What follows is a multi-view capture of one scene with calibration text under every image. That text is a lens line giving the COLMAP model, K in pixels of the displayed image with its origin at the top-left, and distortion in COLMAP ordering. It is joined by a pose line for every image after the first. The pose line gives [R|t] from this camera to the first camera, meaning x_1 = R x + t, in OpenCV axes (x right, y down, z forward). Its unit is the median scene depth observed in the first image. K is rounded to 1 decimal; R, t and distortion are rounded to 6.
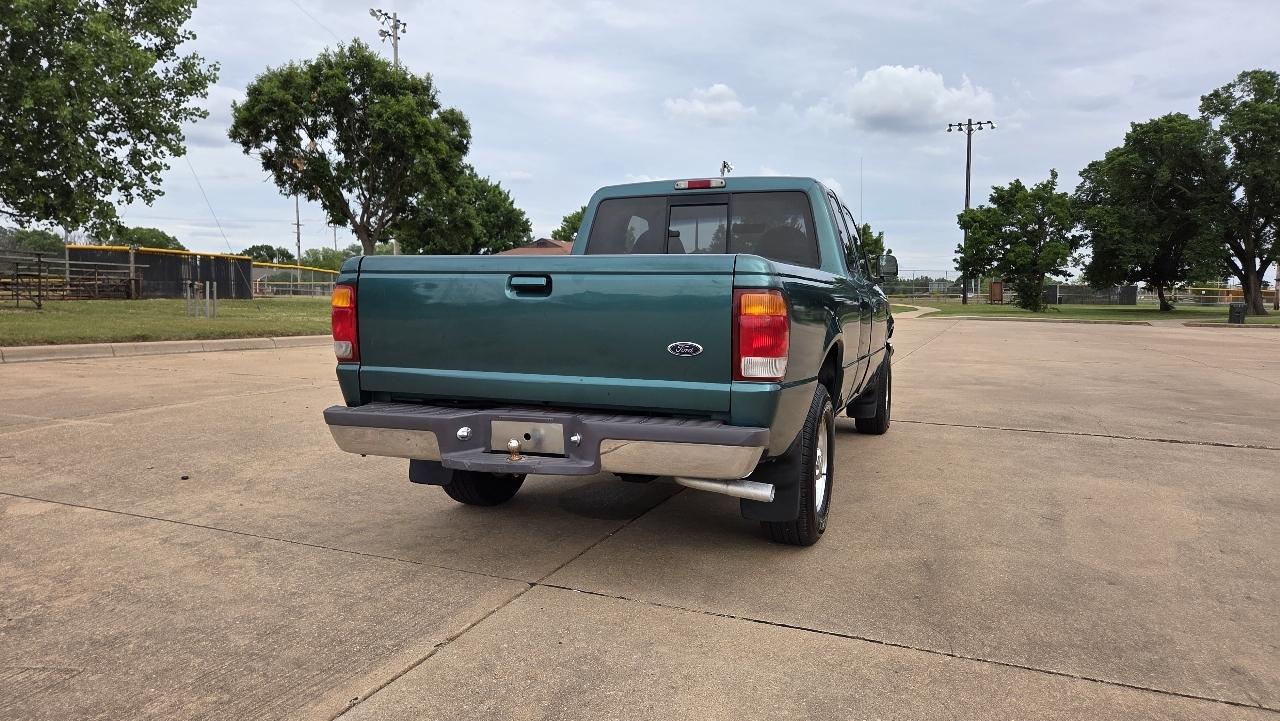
lens RADIAL K [[852.5, 0, 625.4], [0, 852.5, 364.7], [0, 0, 1]] dist [0.062350, -0.058097]
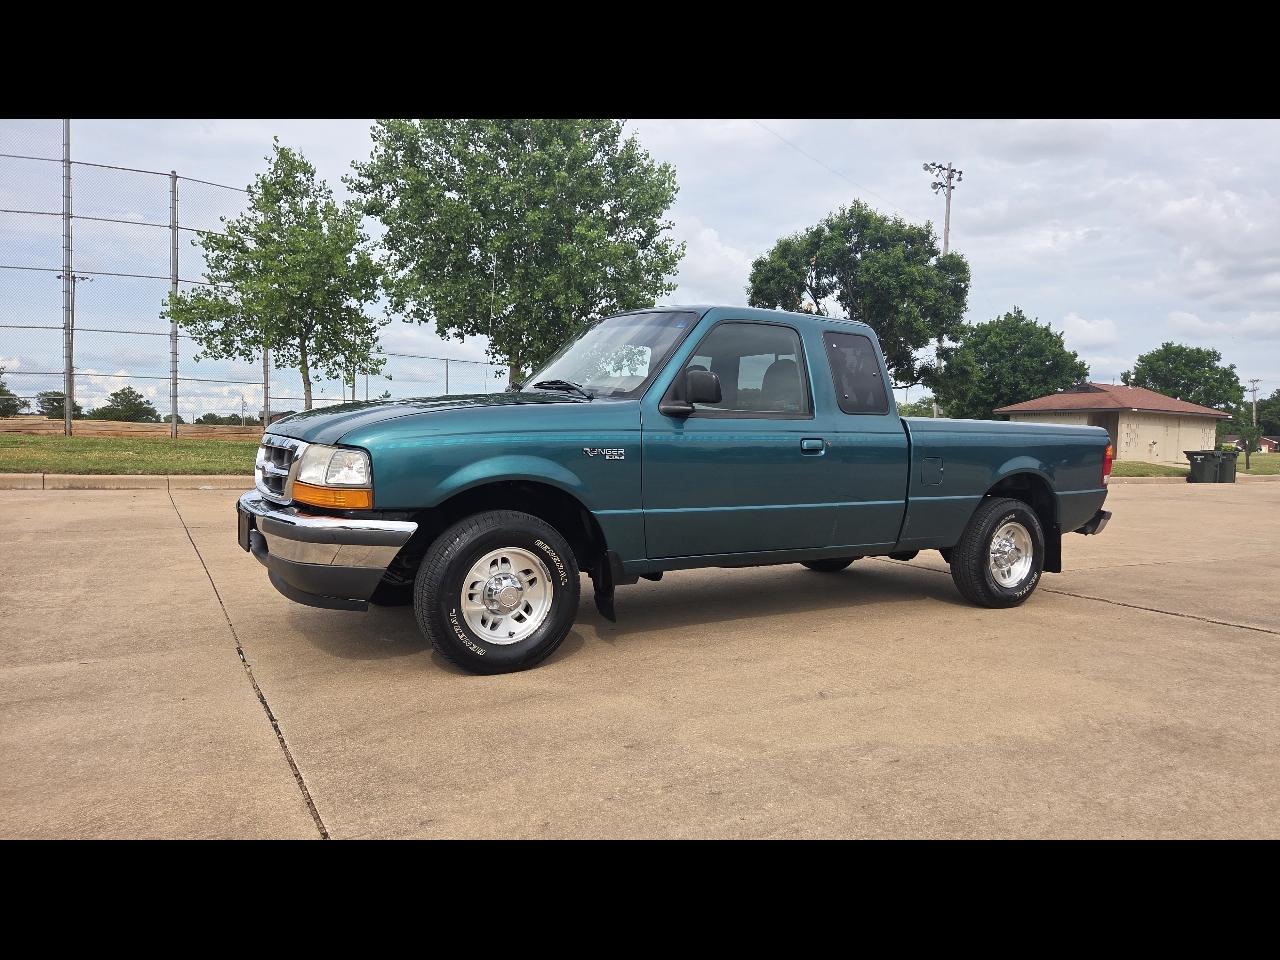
lens RADIAL K [[853.5, 0, 644.8], [0, 853.5, 481.7], [0, 0, 1]] dist [0.047421, -0.030770]
pose [[0.805678, 0.032355, -0.591470, 0.221220], [-0.056836, 0.998123, -0.022820, 0.000955], [0.589621, 0.052002, 0.806004, 0.061372]]
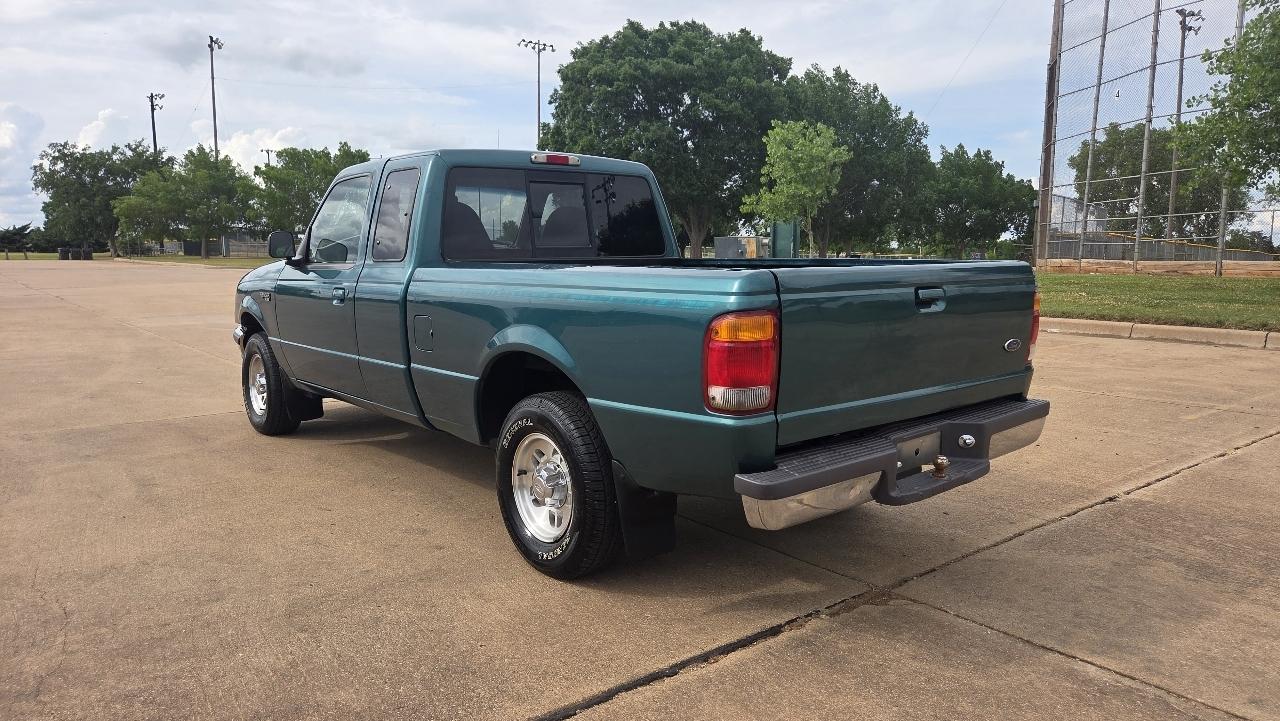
lens RADIAL K [[852.5, 0, 642.2], [0, 852.5, 354.0], [0, 0, 1]] dist [0.062350, -0.058097]
pose [[-0.462947, 0.081841, -0.882600, 0.304316], [-0.080332, 0.987757, 0.133729, -0.046891], [0.882738, 0.132811, -0.450705, 0.534224]]
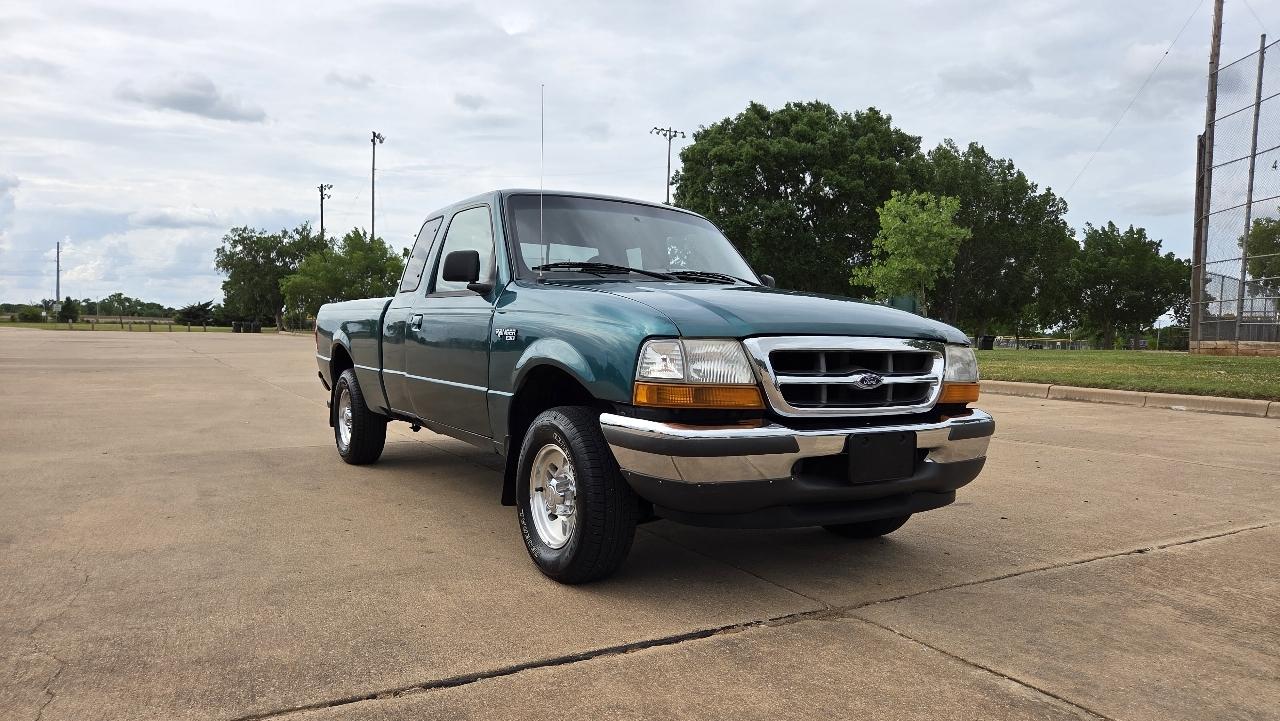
lens RADIAL K [[852.5, 0, 639.9], [0, 852.5, 378.2], [0, 0, 1]] dist [0.062350, -0.058097]
pose [[-0.593138, 0.011953, -0.805012, 0.291572], [-0.090190, 0.992610, 0.081191, -0.035165], [0.800033, 0.120762, -0.587676, 0.574016]]
